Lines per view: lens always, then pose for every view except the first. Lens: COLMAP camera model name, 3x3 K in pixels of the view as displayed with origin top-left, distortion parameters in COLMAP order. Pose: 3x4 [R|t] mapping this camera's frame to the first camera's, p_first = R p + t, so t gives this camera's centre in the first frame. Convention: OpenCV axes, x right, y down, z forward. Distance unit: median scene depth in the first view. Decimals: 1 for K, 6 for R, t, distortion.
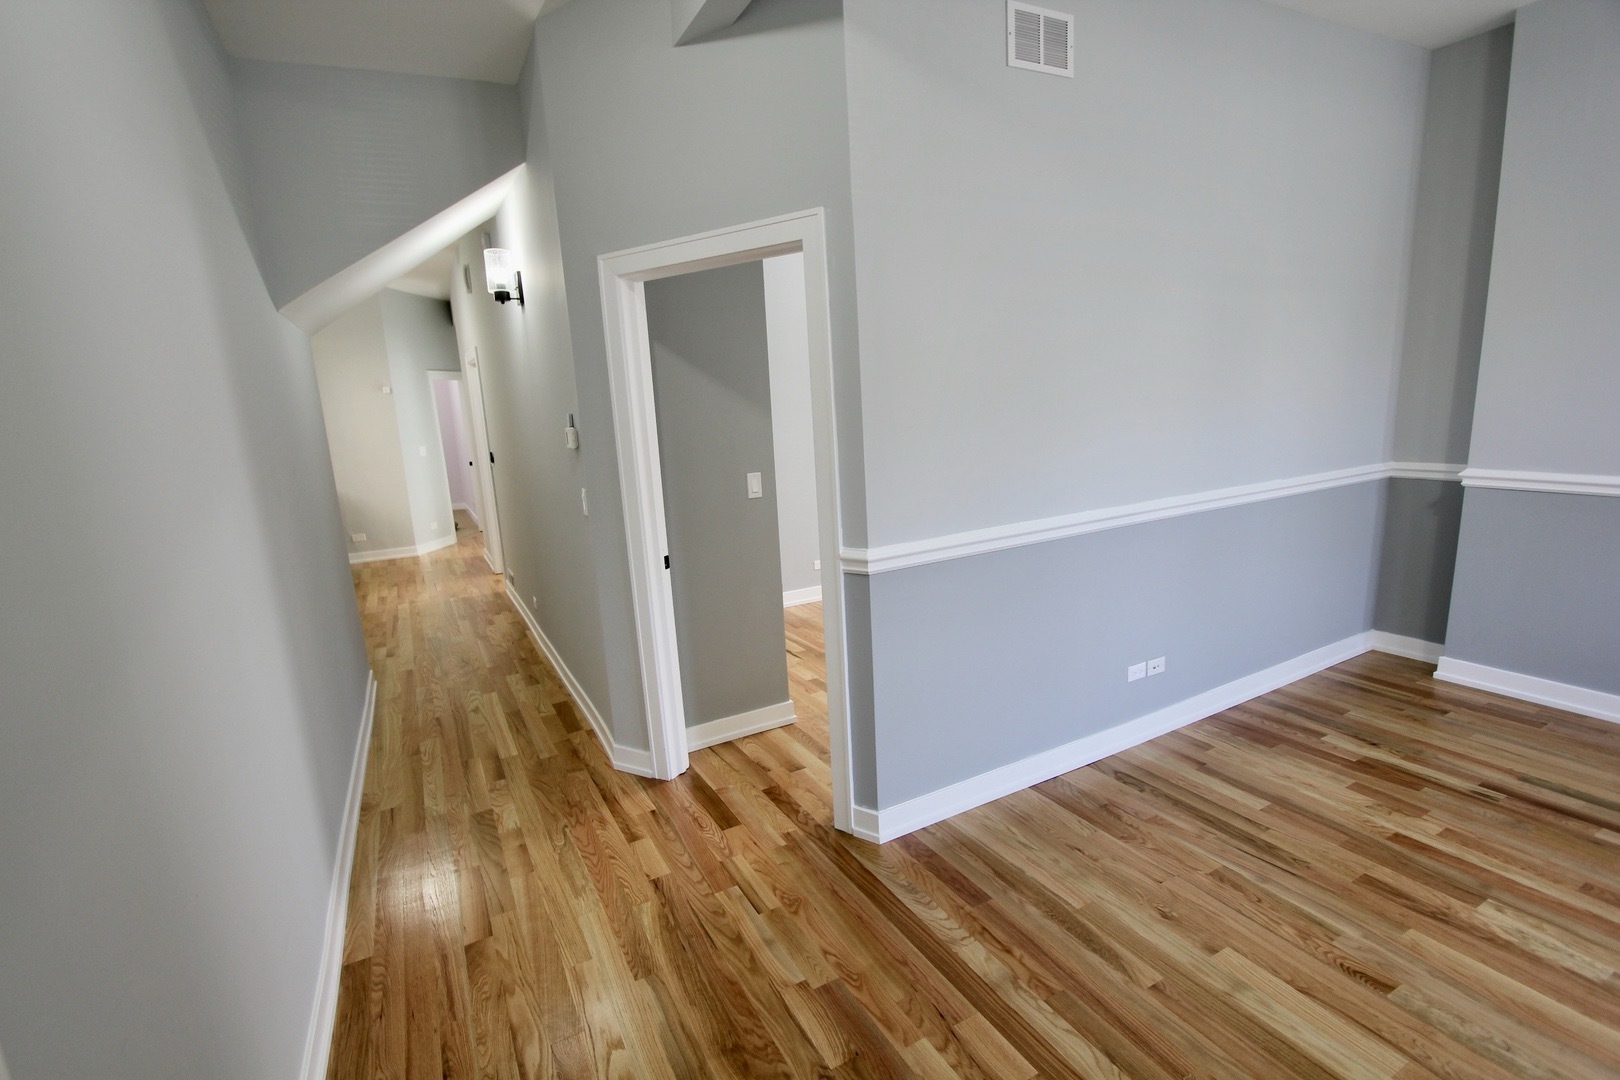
lens RADIAL K [[739.9, 0, 810.0], [0, 739.9, 540.0], [0, 0, 1]] dist [-0.015035, -0.000106]
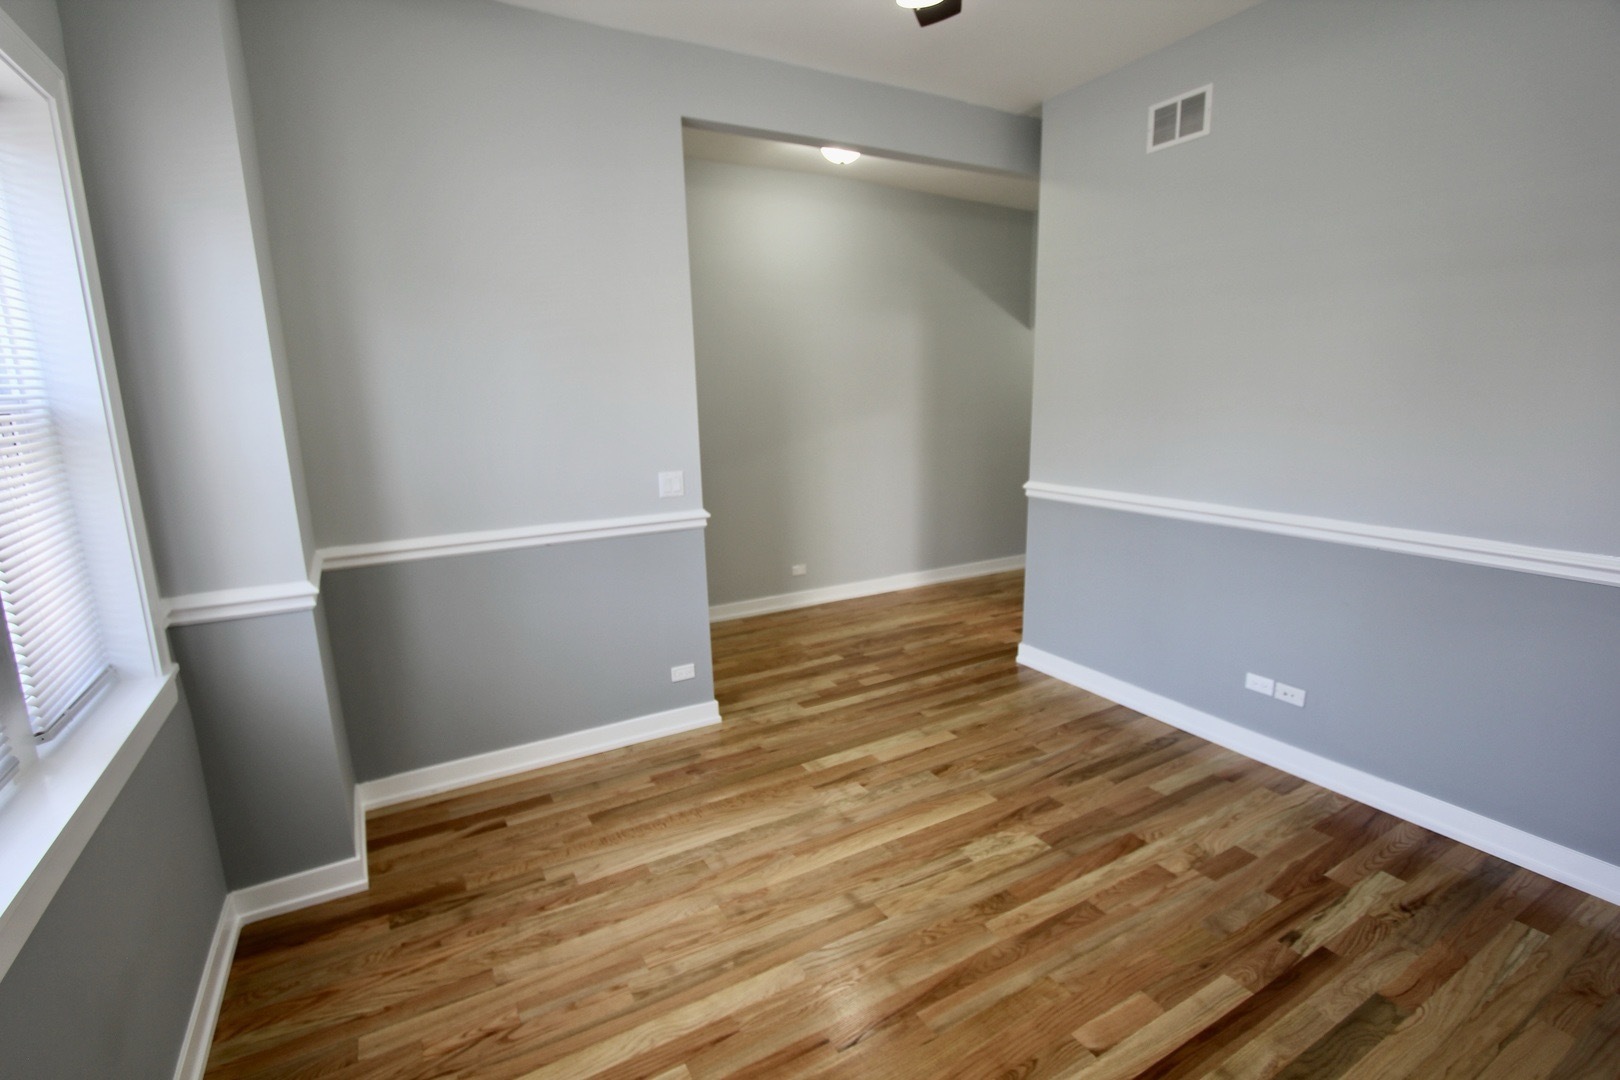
lens RADIAL K [[773.6, 0, 810.0], [0, 773.6, 540.0], [0, 0, 1]] dist [-0.003921, -0.000153]
pose [[0.031110, 0.244105, -0.969250, 1.747547], [-0.176239, 0.955865, 0.235077, -0.180956], [0.983856, 0.163506, 0.072757, 0.383880]]
